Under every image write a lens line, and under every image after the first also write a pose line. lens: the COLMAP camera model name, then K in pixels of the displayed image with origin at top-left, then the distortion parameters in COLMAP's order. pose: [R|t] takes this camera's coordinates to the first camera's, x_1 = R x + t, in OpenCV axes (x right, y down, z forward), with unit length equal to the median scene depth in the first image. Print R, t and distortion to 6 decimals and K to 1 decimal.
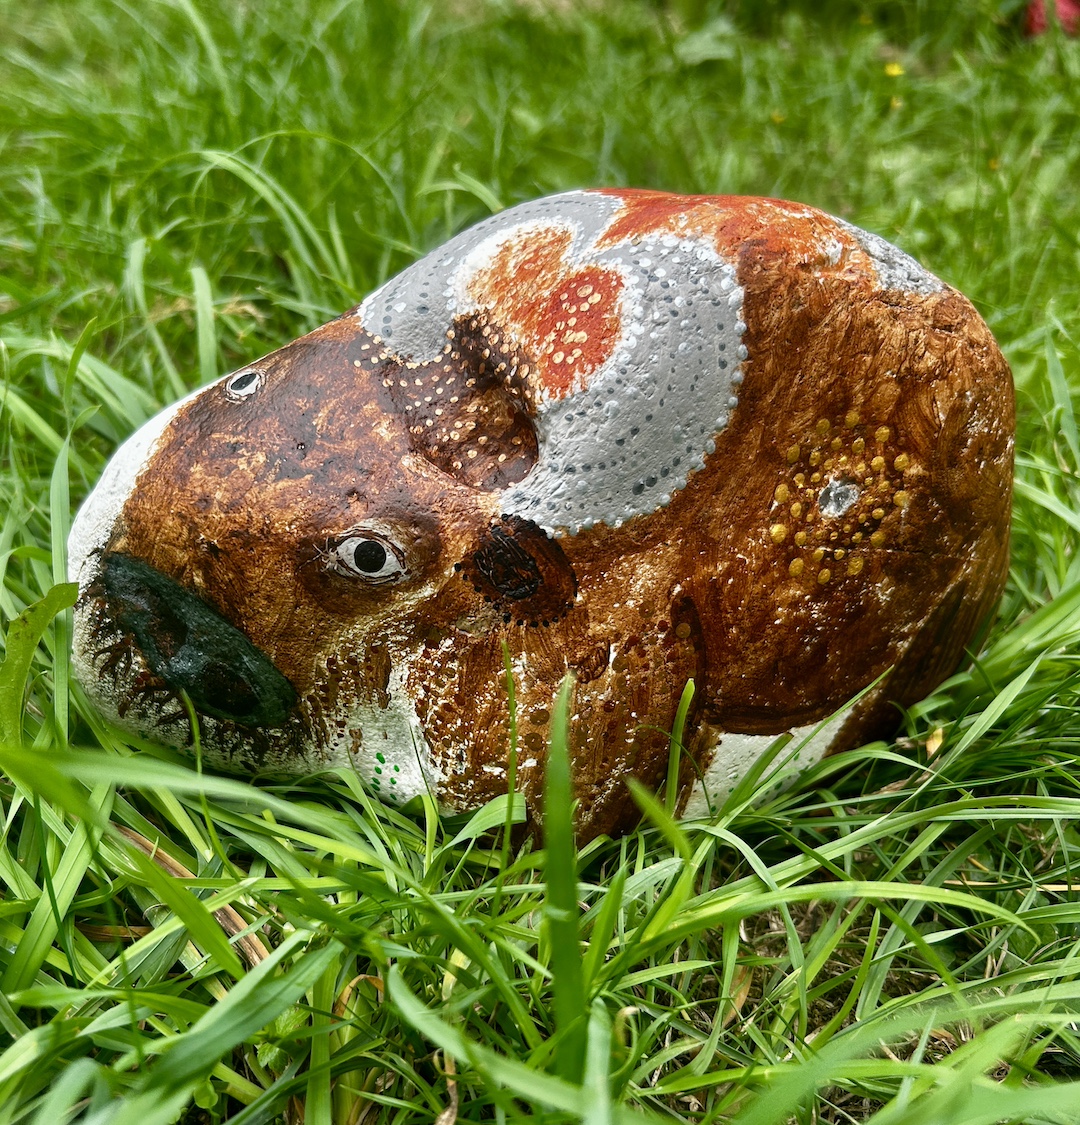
lens RADIAL K [[1178.3, 0, 382.2], [0, 1178.3, 586.1], [0, 0, 1]] dist [0.142464, -0.487742]
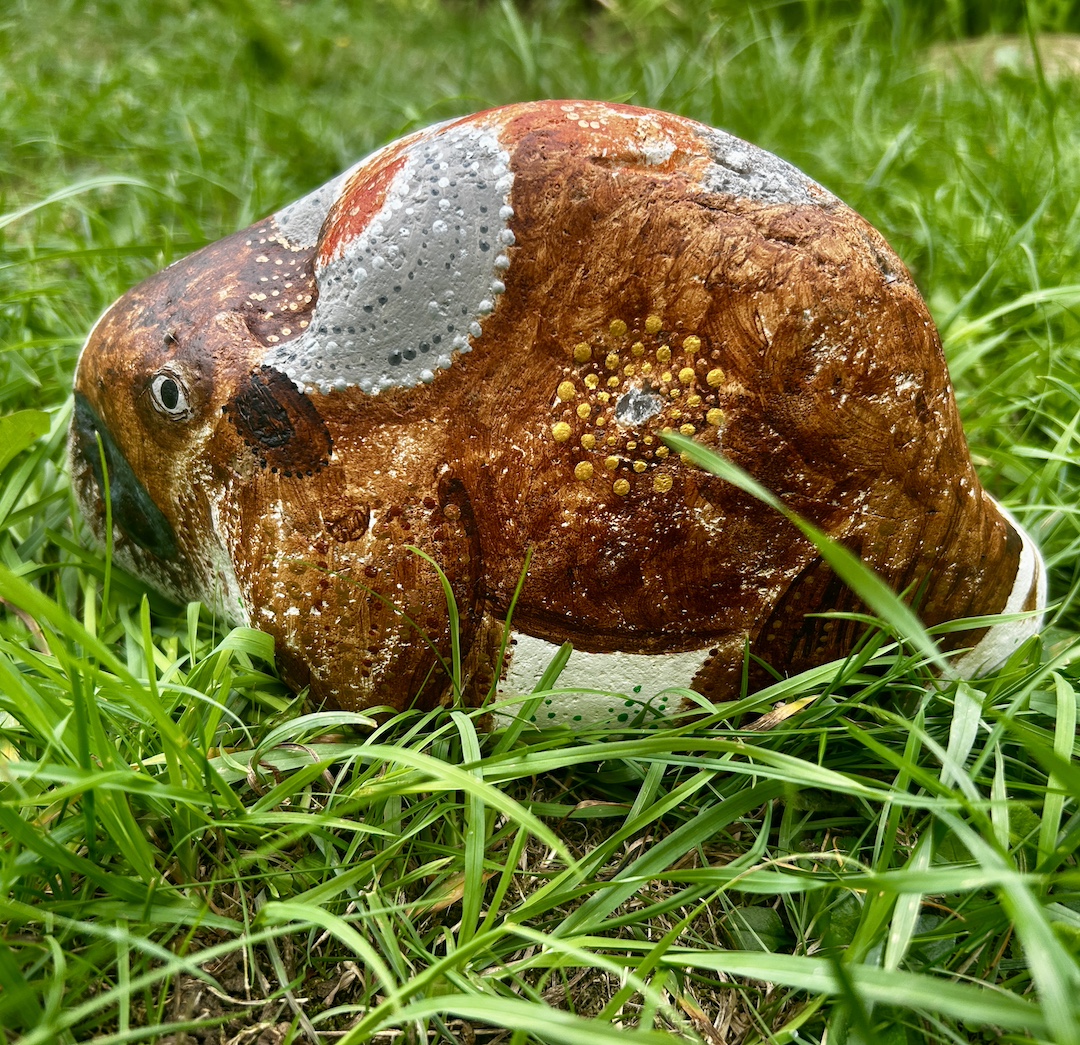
lens RADIAL K [[1066.9, 0, 520.4], [0, 1066.9, 529.7], [0, 0, 1]] dist [0.155209, -0.615880]
pose [[0.912554, 0.147847, -0.381296, 0.671279], [-0.177071, 0.983279, -0.042517, 0.082523], [0.368634, 0.106316, 0.923475, 0.176024]]
